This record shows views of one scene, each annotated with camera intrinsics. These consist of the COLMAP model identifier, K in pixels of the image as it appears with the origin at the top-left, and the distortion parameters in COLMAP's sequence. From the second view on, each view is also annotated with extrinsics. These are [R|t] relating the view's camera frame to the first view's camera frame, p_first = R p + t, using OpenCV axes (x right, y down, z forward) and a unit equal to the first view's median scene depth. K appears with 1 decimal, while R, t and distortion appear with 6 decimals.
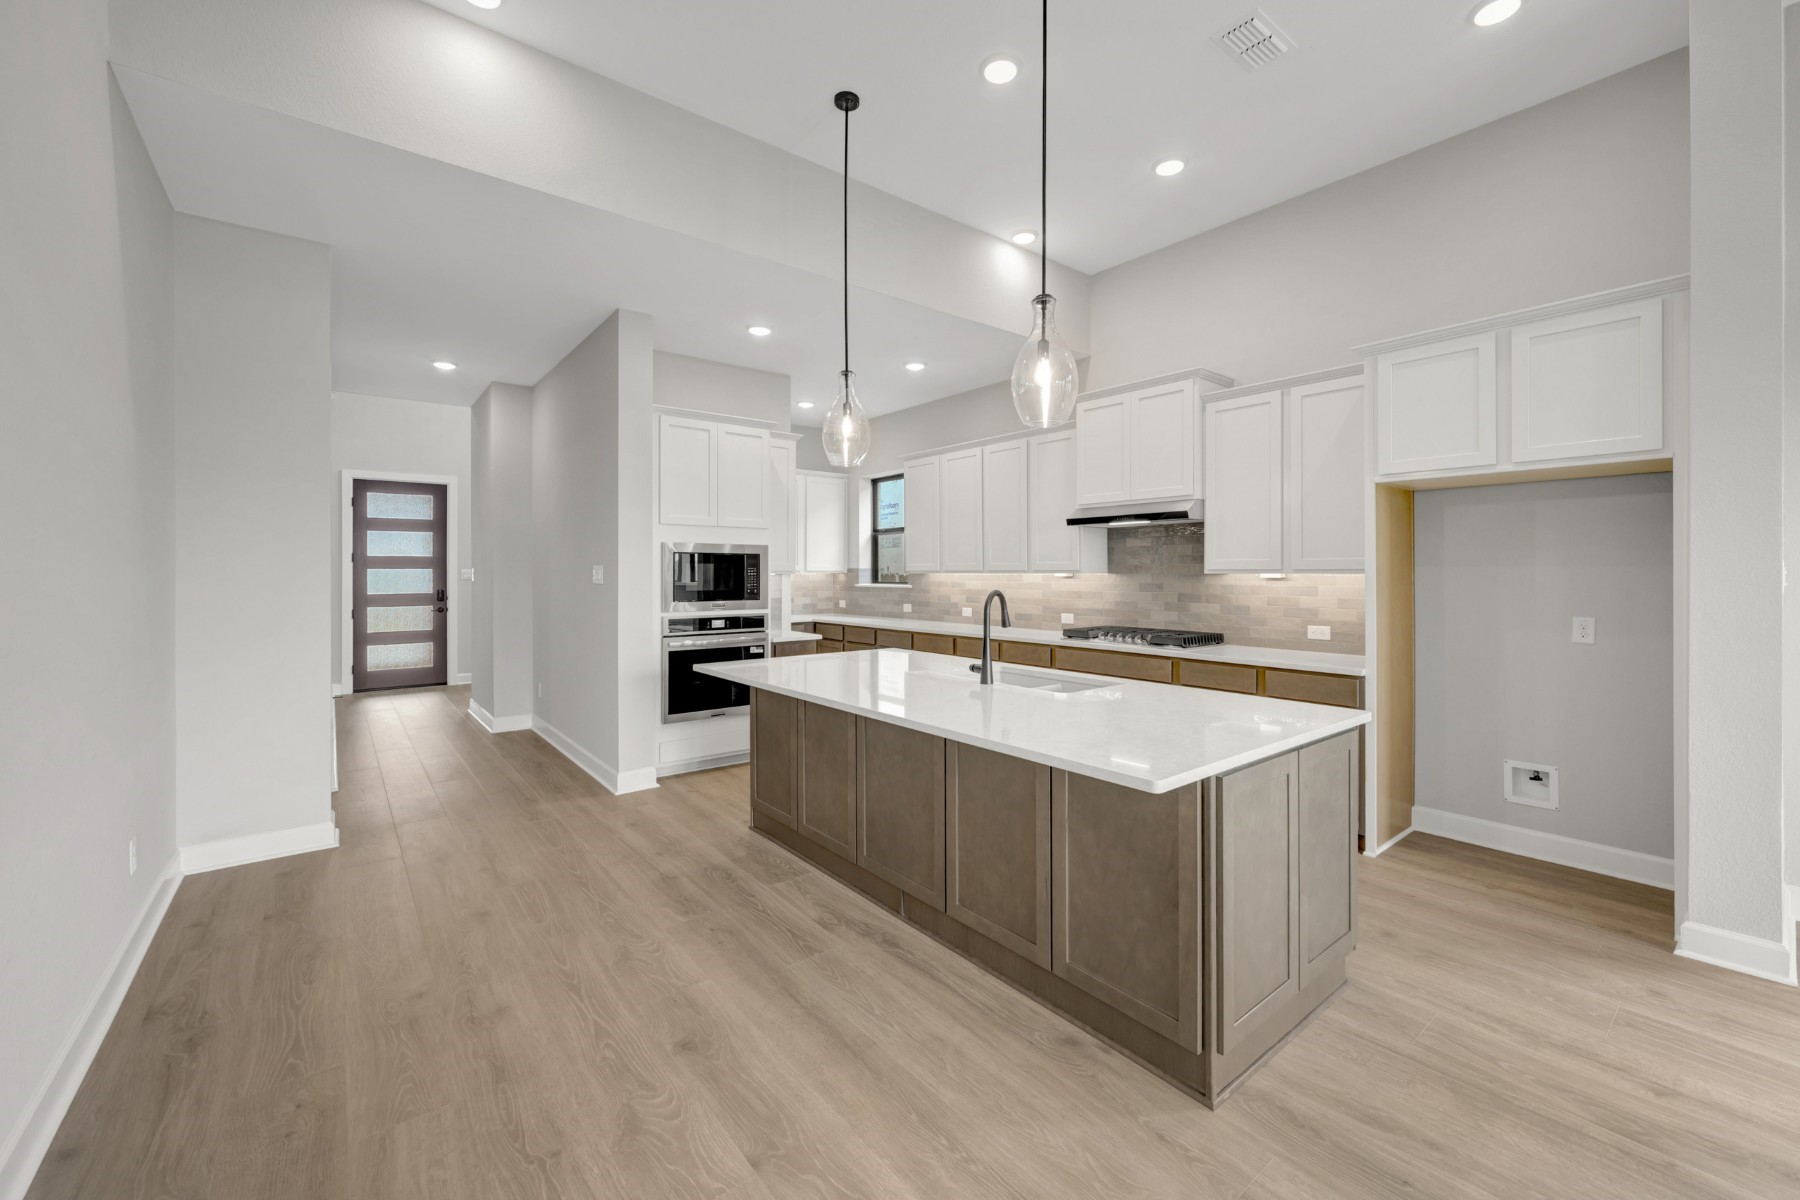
lens RADIAL K [[715.6, 0, 905.8], [0, 715.6, 572.4], [0, 0, 1]] dist [-0.000882, -0.000427]
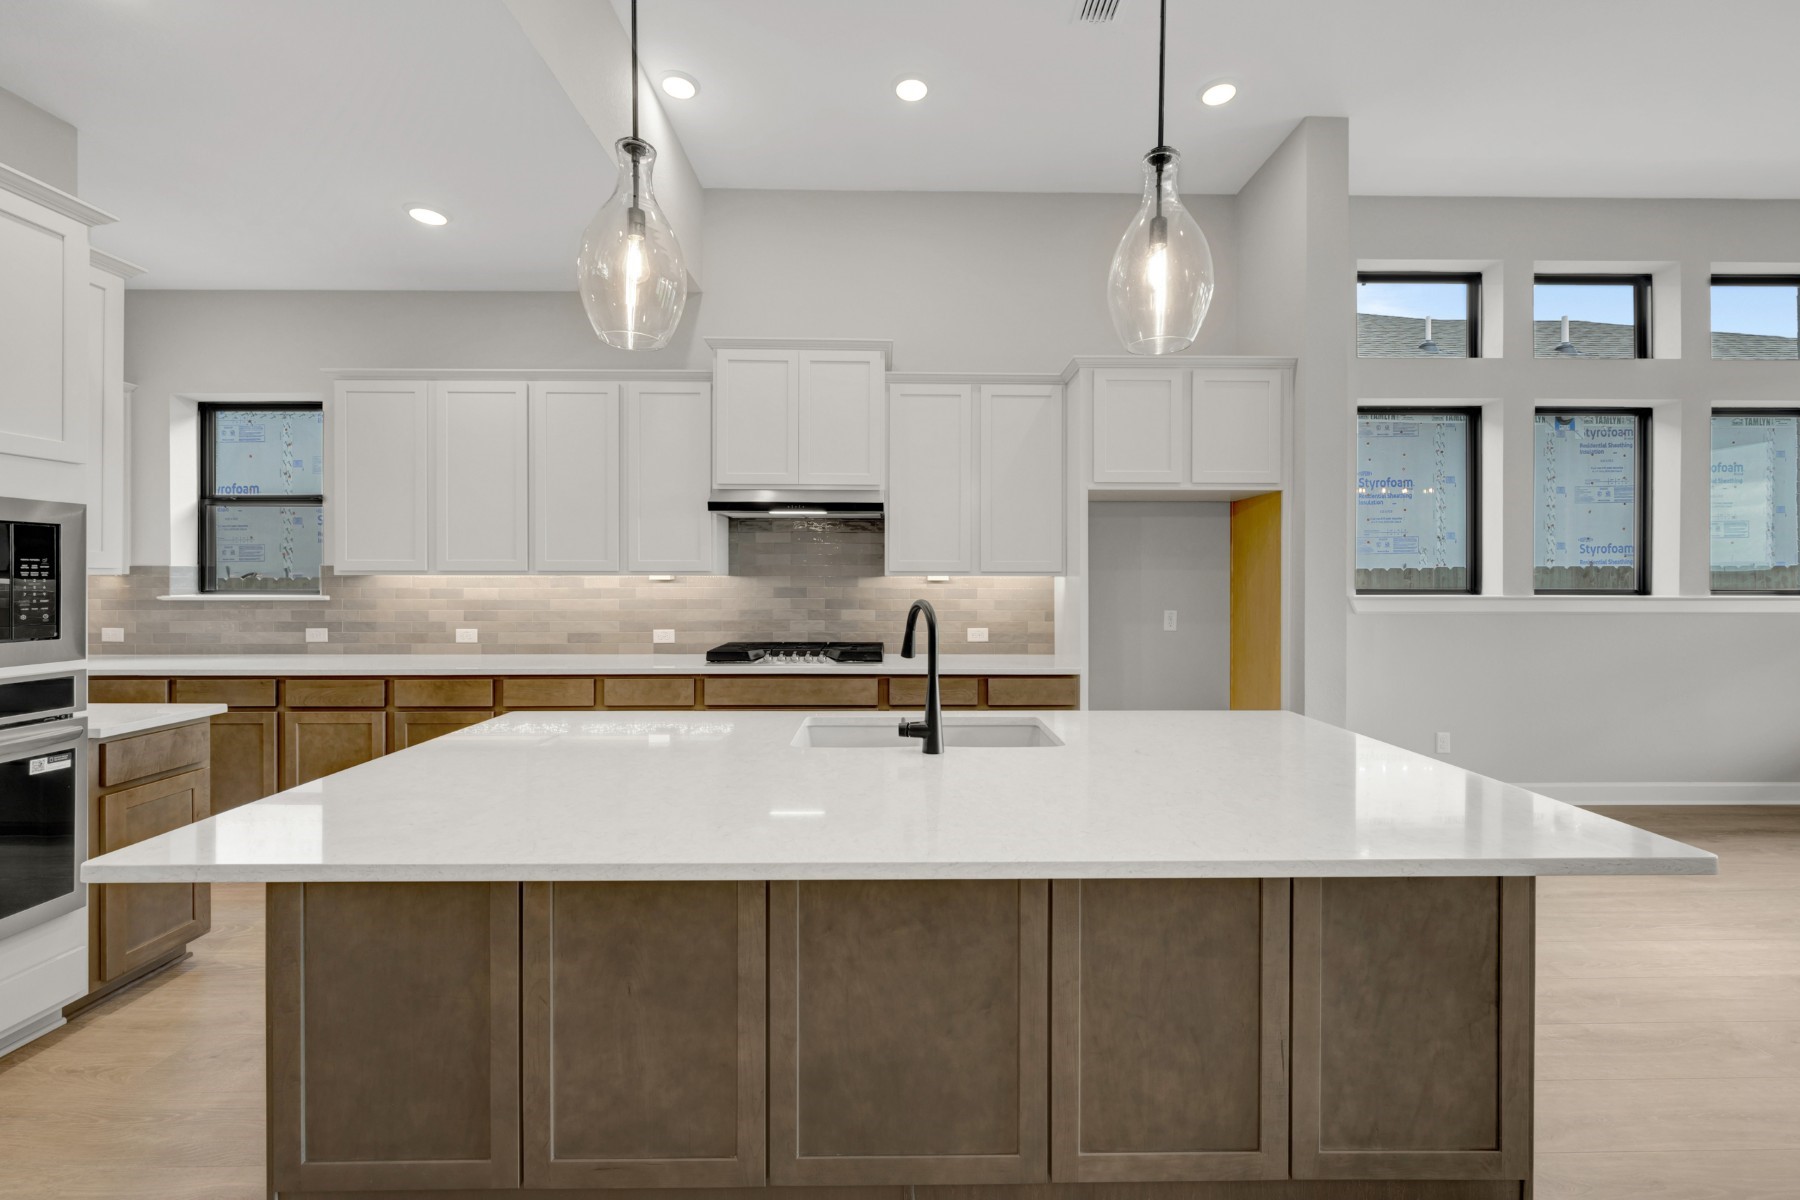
lens RADIAL K [[715.6, 0, 894.8], [0, 715.6, 579.0], [0, 0, 1]] dist [-0.000882, -0.000427]
pose [[0.615483, -0.001109, 0.788149, -0.185161], [-0.001400, 0.999996, 0.002500, 0.002346], [-0.788149, -0.002642, 0.615479, 0.305696]]
